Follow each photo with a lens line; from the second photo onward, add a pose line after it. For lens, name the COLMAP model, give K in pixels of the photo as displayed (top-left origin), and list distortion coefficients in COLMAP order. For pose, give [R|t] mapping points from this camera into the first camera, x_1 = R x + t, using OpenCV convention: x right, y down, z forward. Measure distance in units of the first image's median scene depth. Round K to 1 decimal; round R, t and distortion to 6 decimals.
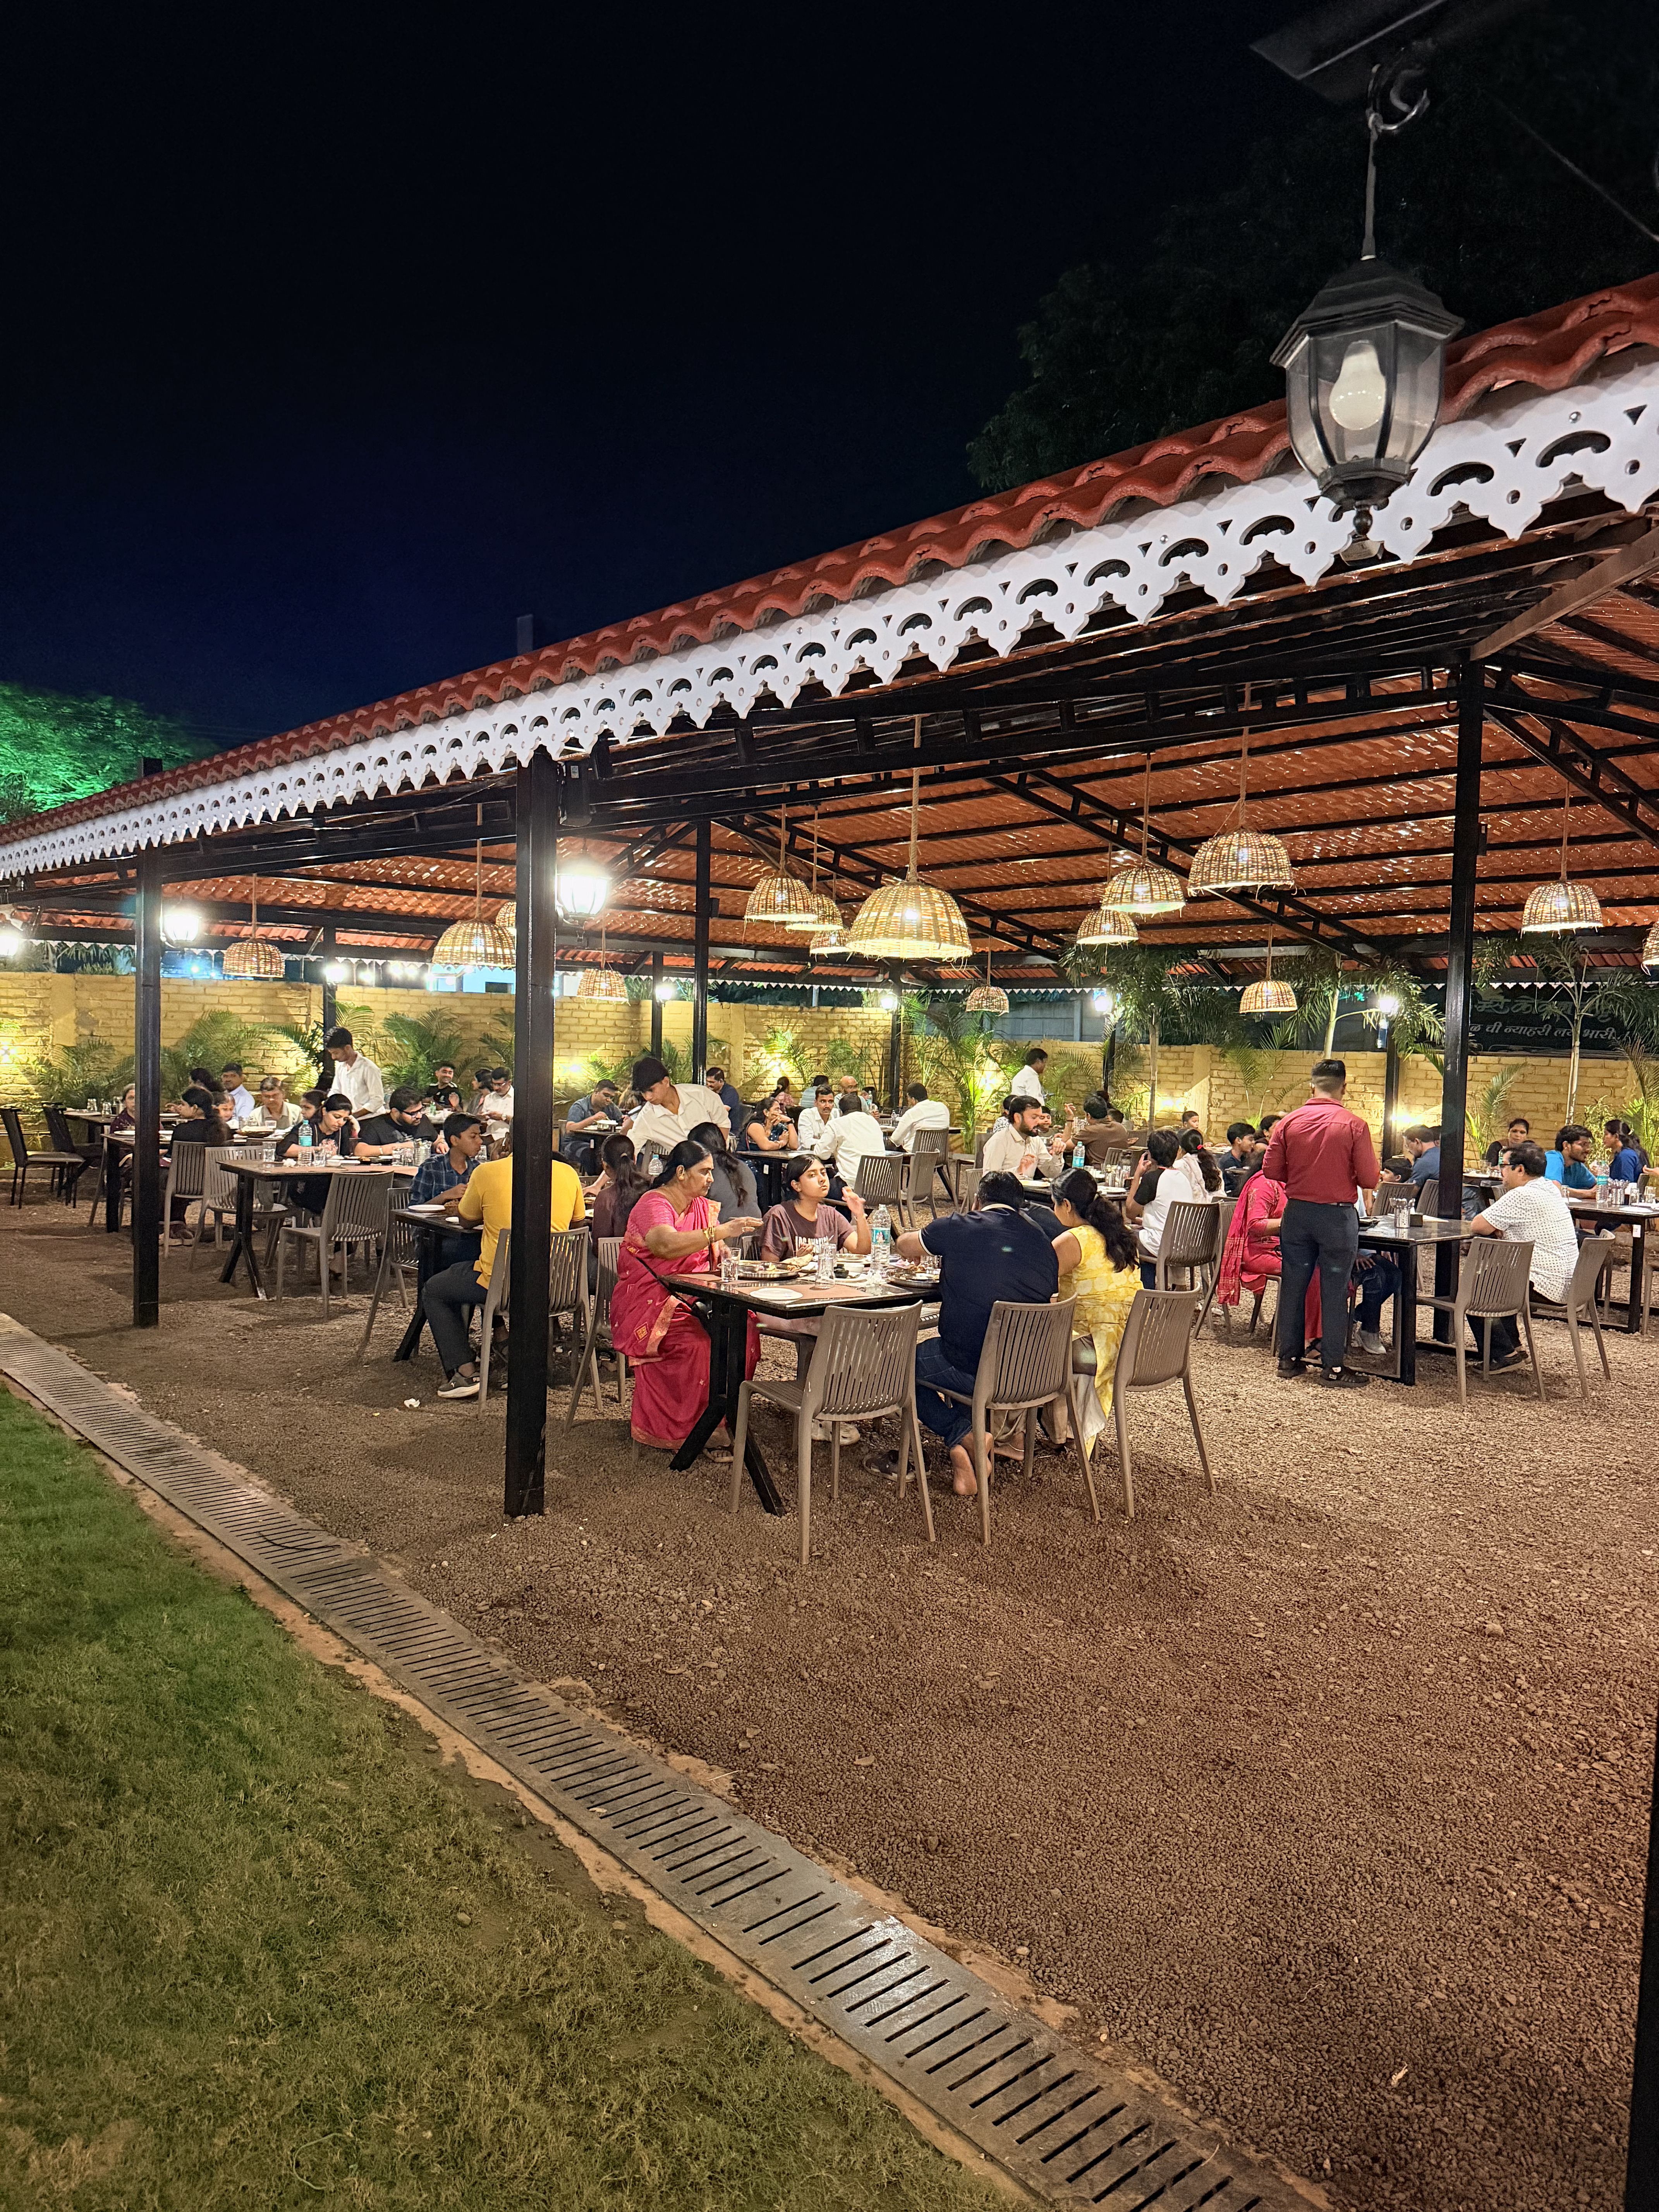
lens RADIAL K [[1545.7, 0, 819.5], [0, 1545.7, 1102.8], [0, 0, 1]] dist [0.032608, 0.000184]
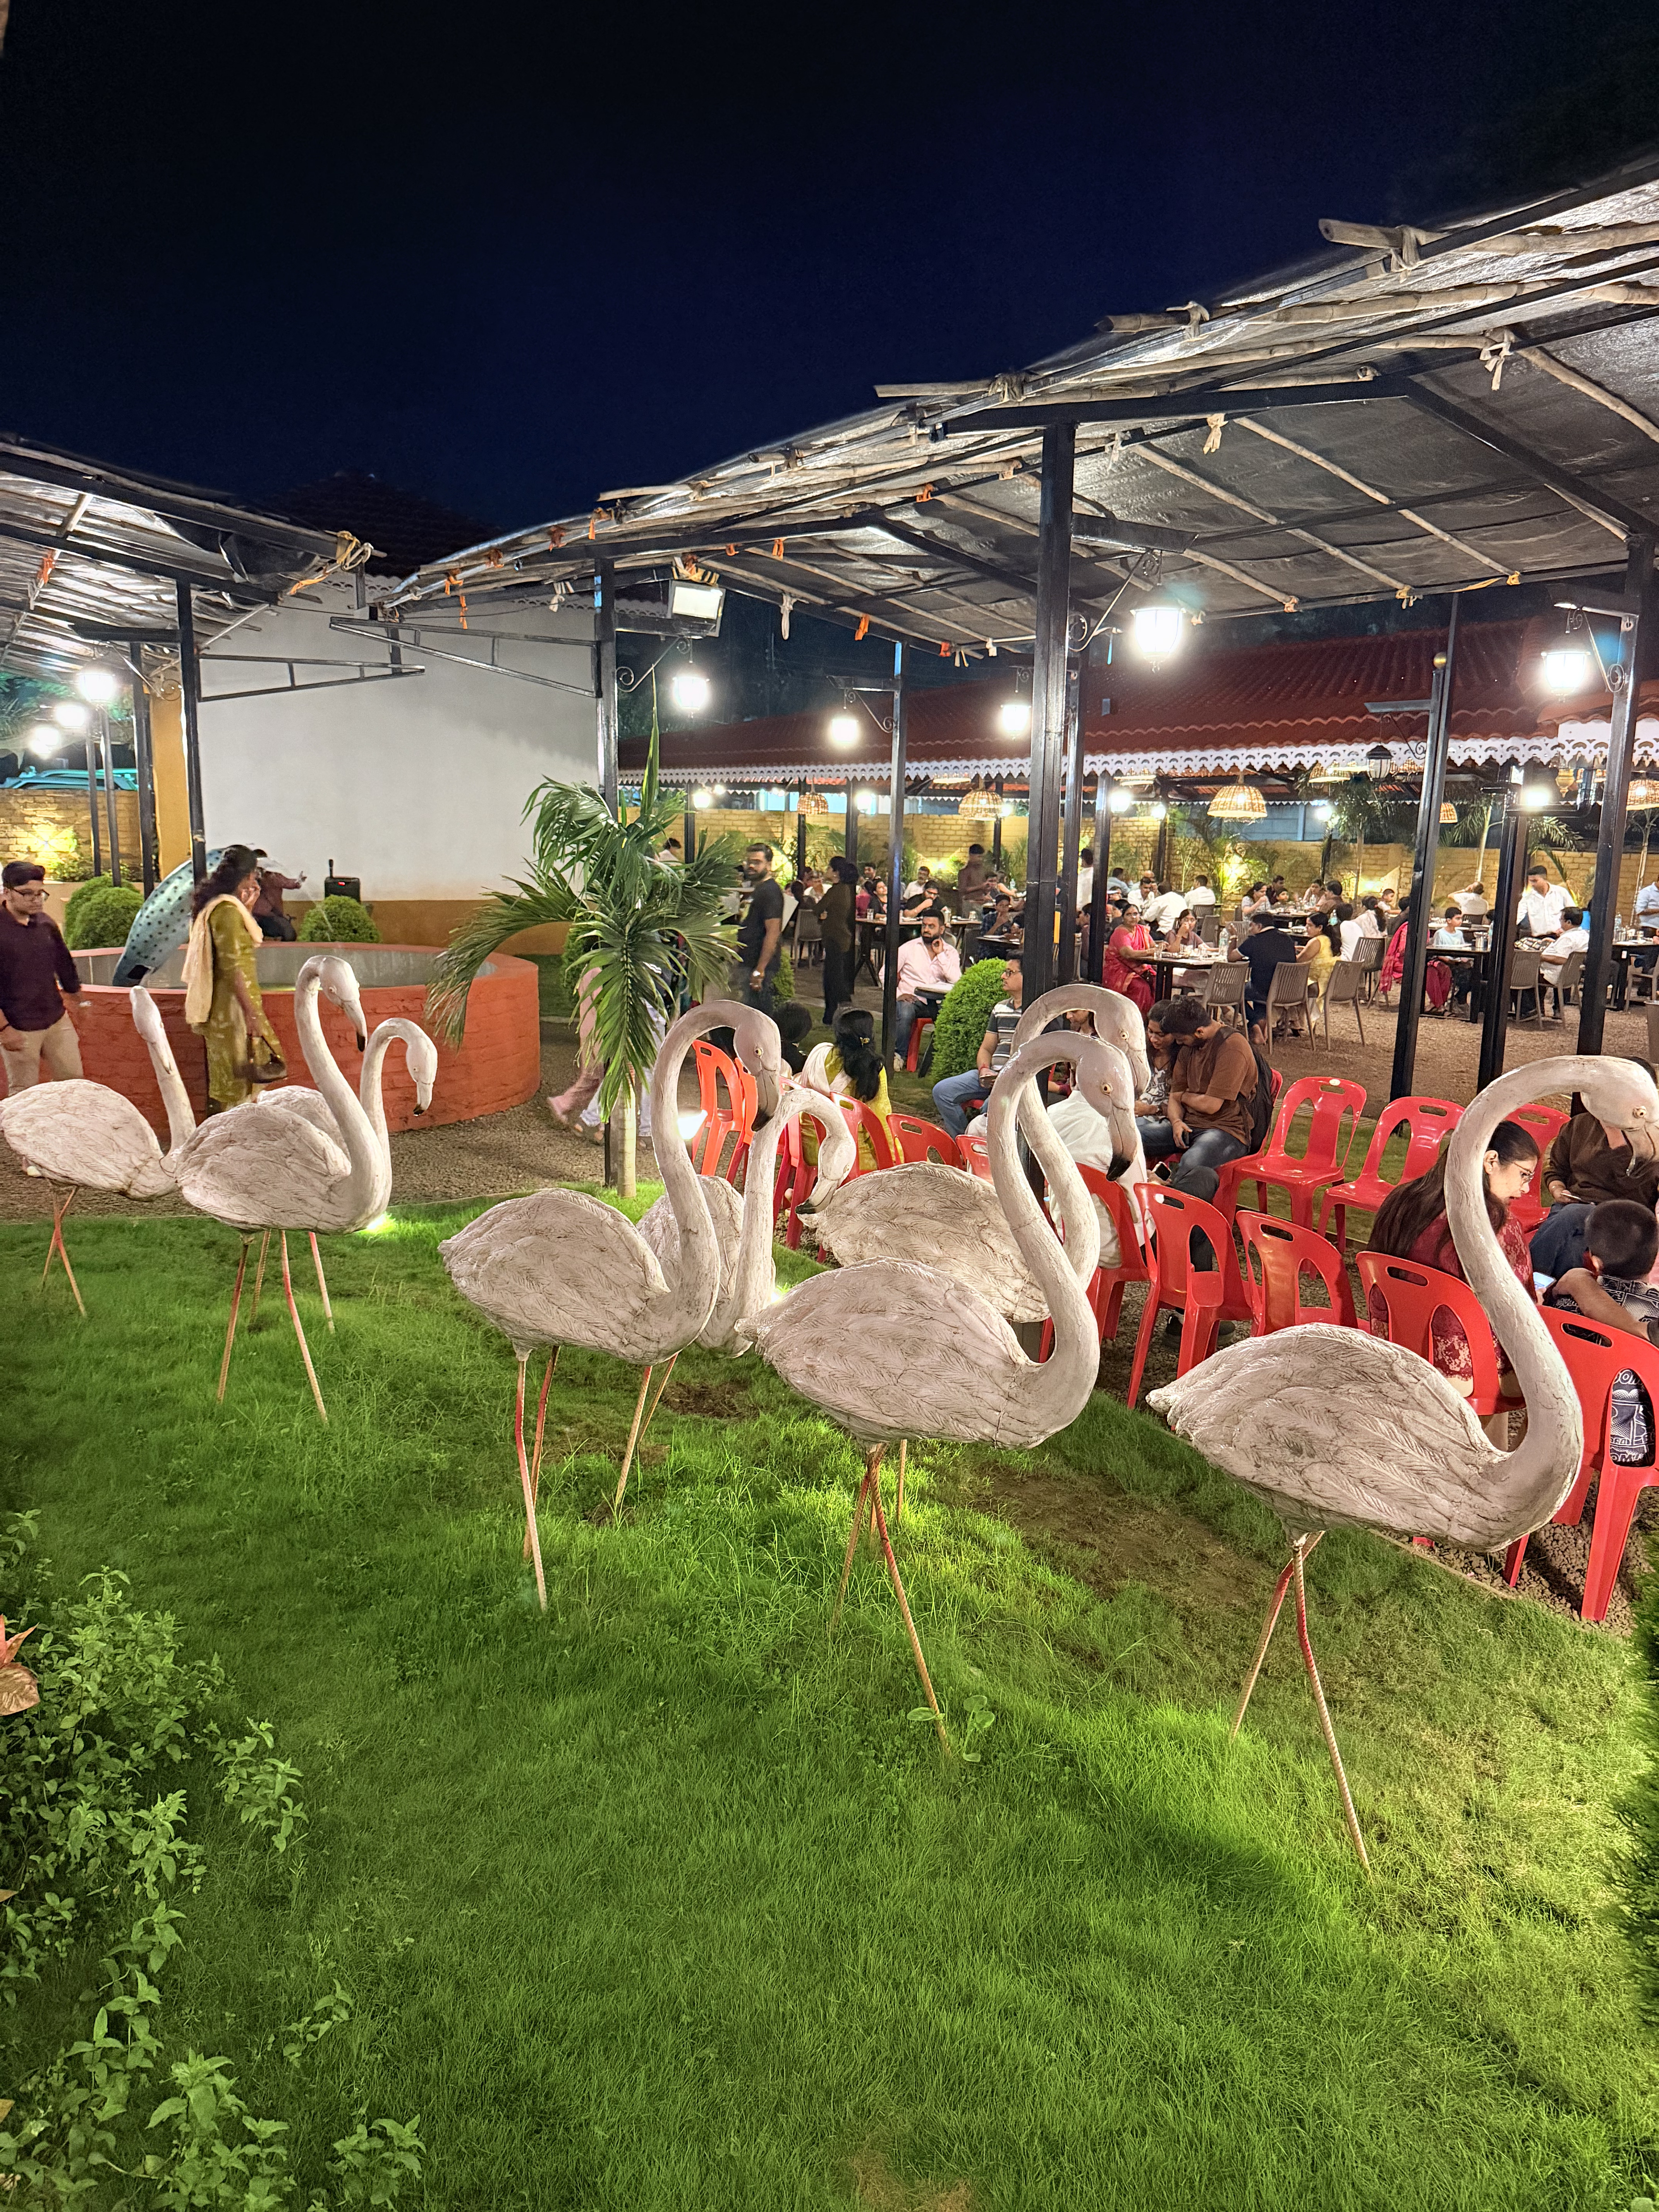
lens RADIAL K [[1545.7, 0, 838.7], [0, 1545.7, 1121.8], [0, 0, 1]] dist [0.032608, 0.000184]
pose [[0.993498, 0.010554, -0.113362, -0.090700], [0.006075, 0.989363, 0.145344, 0.004193], [0.113690, -0.145088, 0.982865, -0.471395]]
